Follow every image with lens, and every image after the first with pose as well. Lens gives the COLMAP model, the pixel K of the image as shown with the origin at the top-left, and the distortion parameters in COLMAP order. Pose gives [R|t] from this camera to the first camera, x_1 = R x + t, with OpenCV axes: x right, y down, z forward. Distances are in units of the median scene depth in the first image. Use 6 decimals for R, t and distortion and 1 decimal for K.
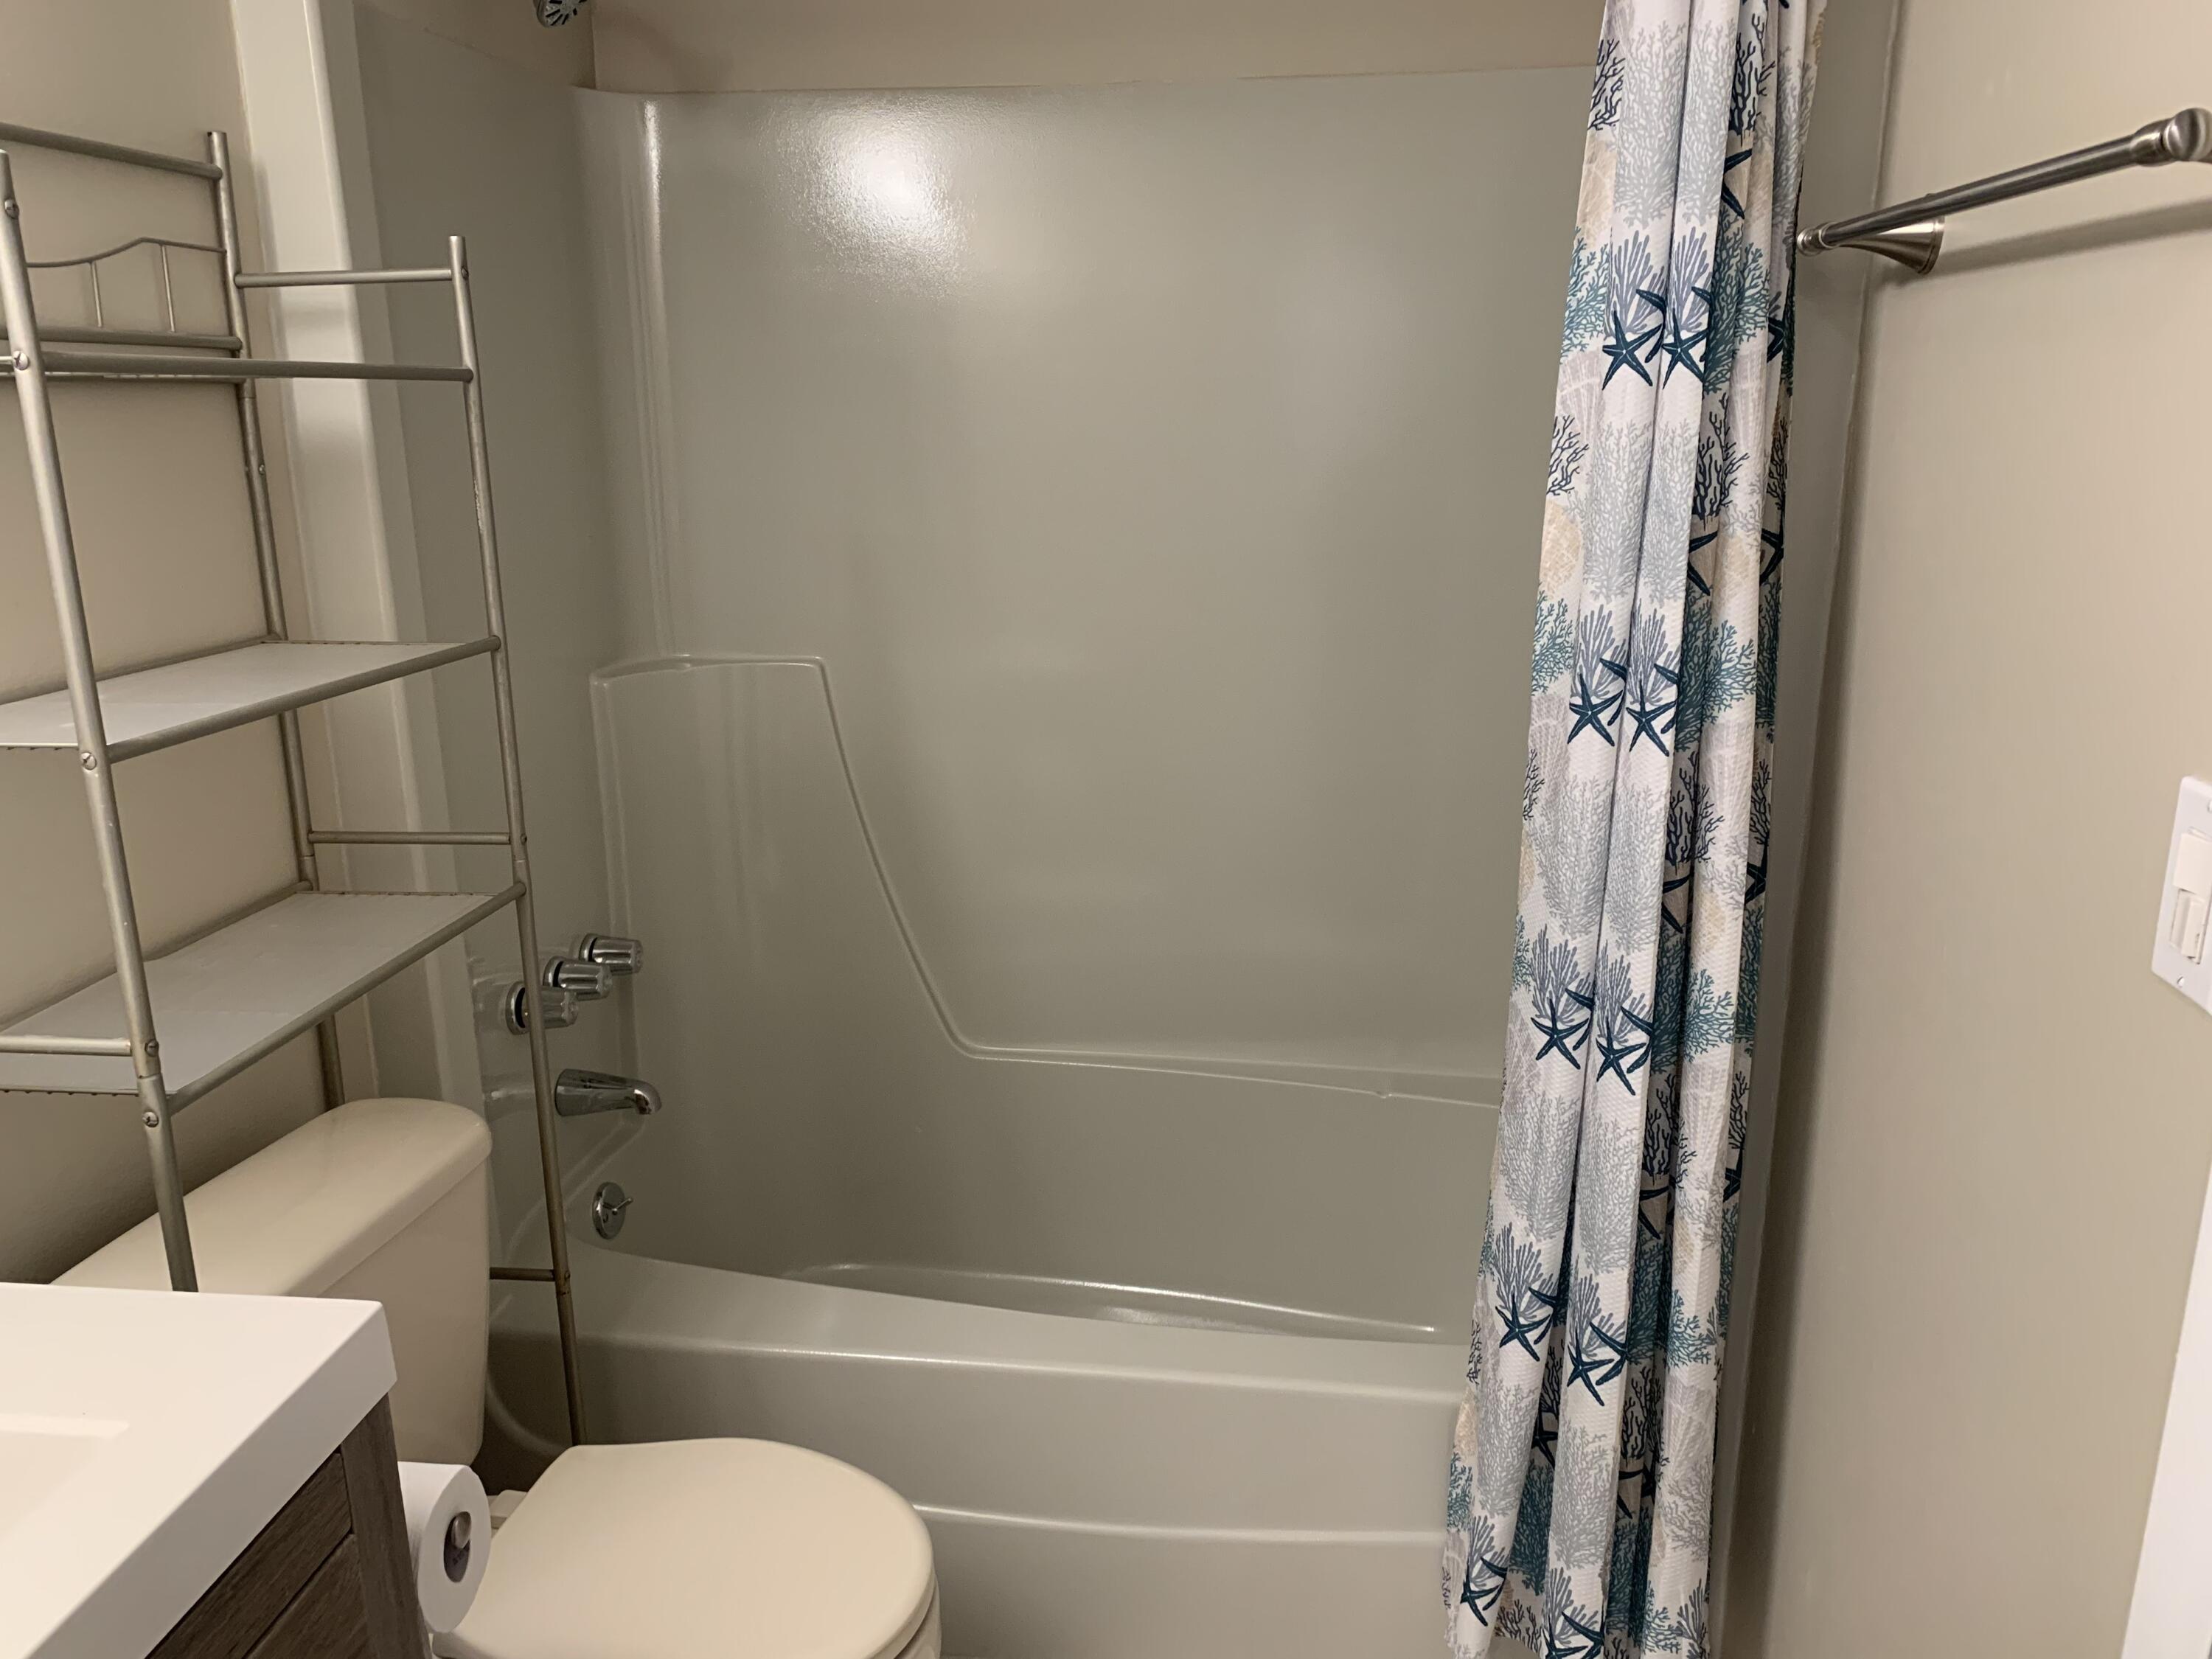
lens RADIAL K [[1692.1, 0, 1106.3], [0, 1692.1, 824.8], [0, 0, 1]] dist [0.052814, -0.064332]
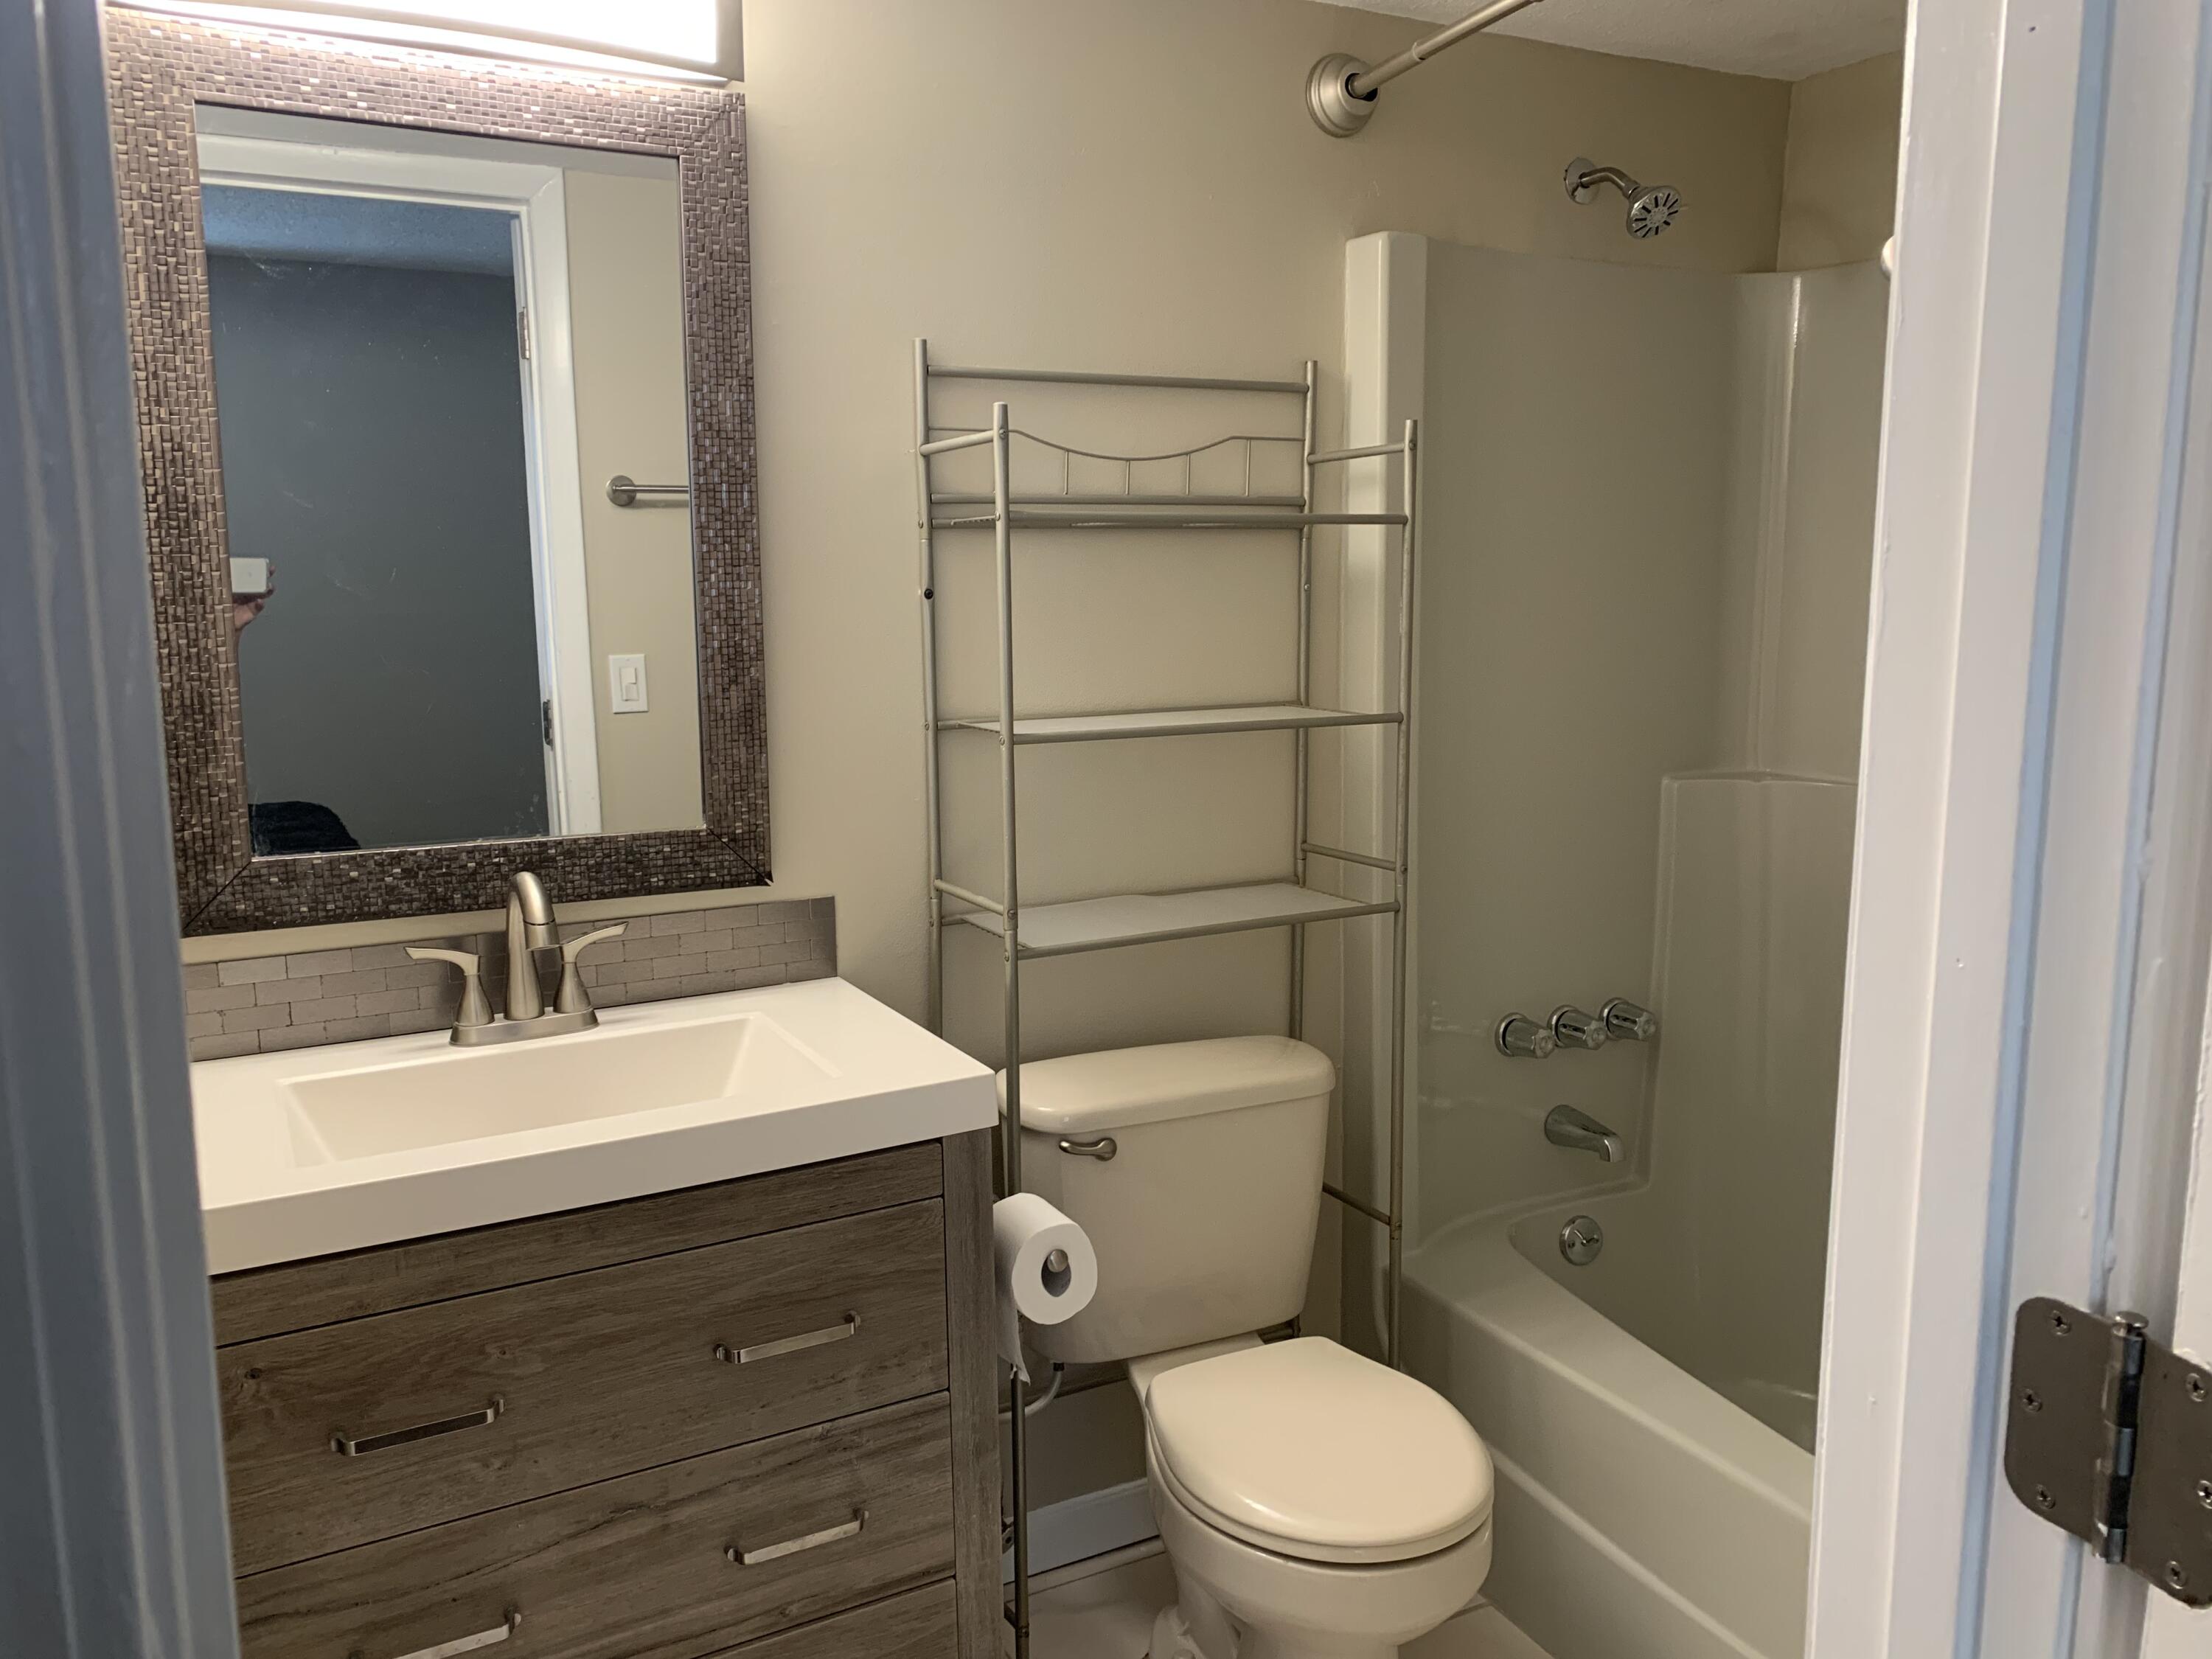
lens RADIAL K [[1692.1, 0, 1106.3], [0, 1692.1, 824.8], [0, 0, 1]] dist [0.052814, -0.064332]
pose [[0.585497, 0.137704, -0.798894, 0.642391], [-0.202255, 0.979117, 0.020539, -0.007036], [0.785039, 0.149555, 0.601121, 0.040880]]
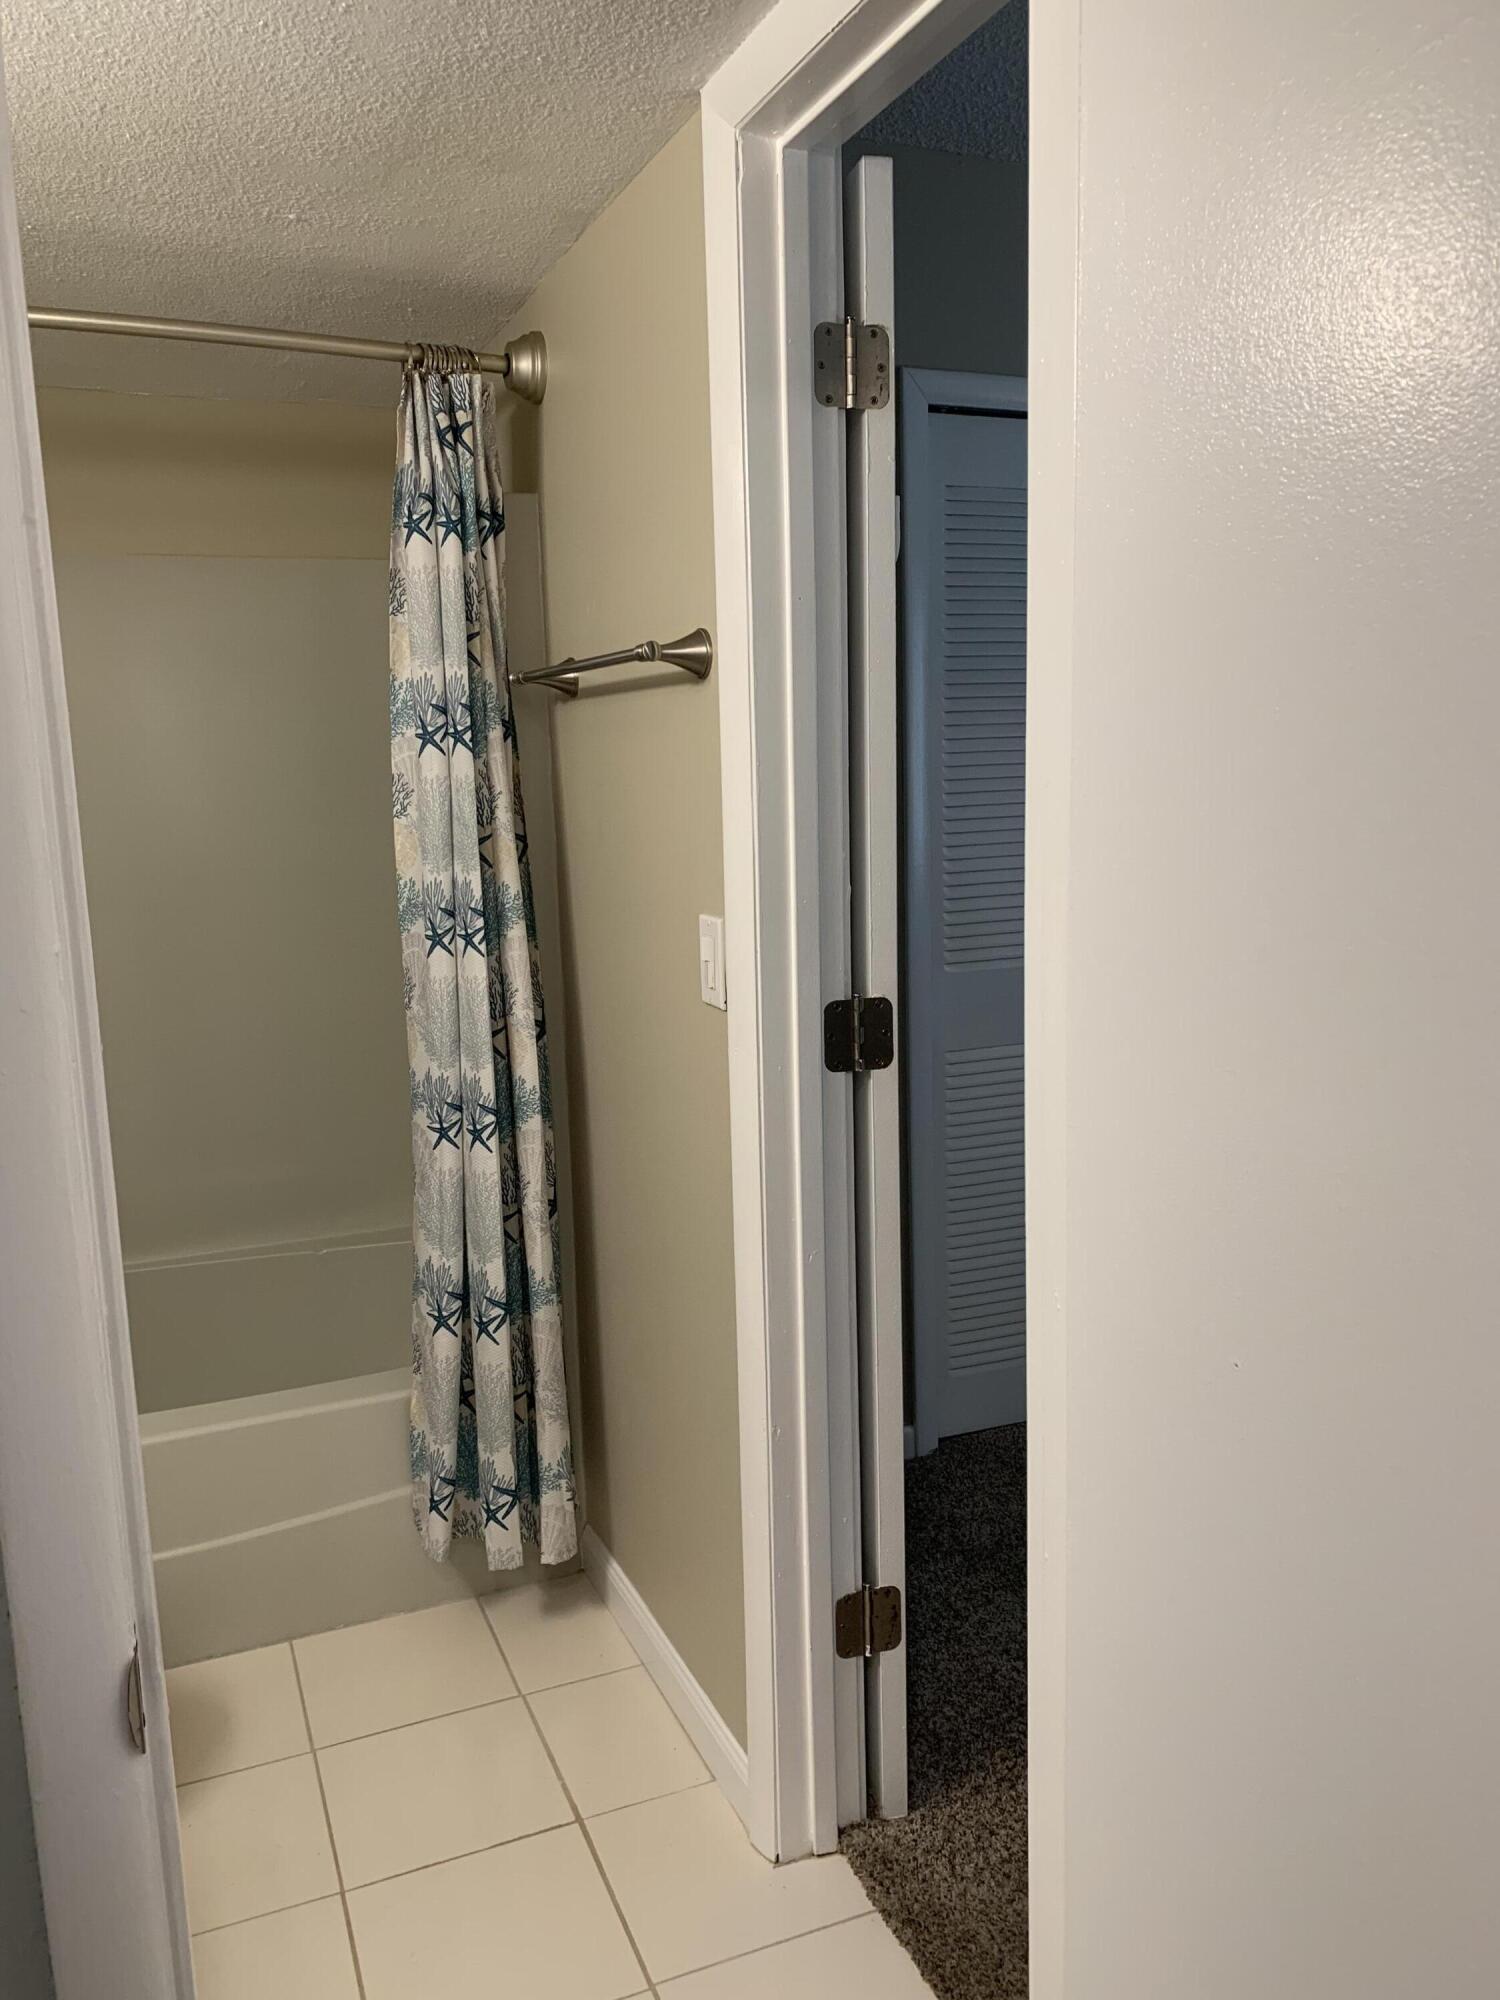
lens RADIAL K [[1538.6, 0, 807.1], [0, 1538.6, 1034.6], [0, 0, 1]] dist [0.060212, -0.047362]
pose [[0.852684, -0.108253, 0.511088, -0.212734], [0.149375, 0.987973, -0.039952, 0.150609], [-0.500616, 0.110410, 0.858600, -0.541633]]
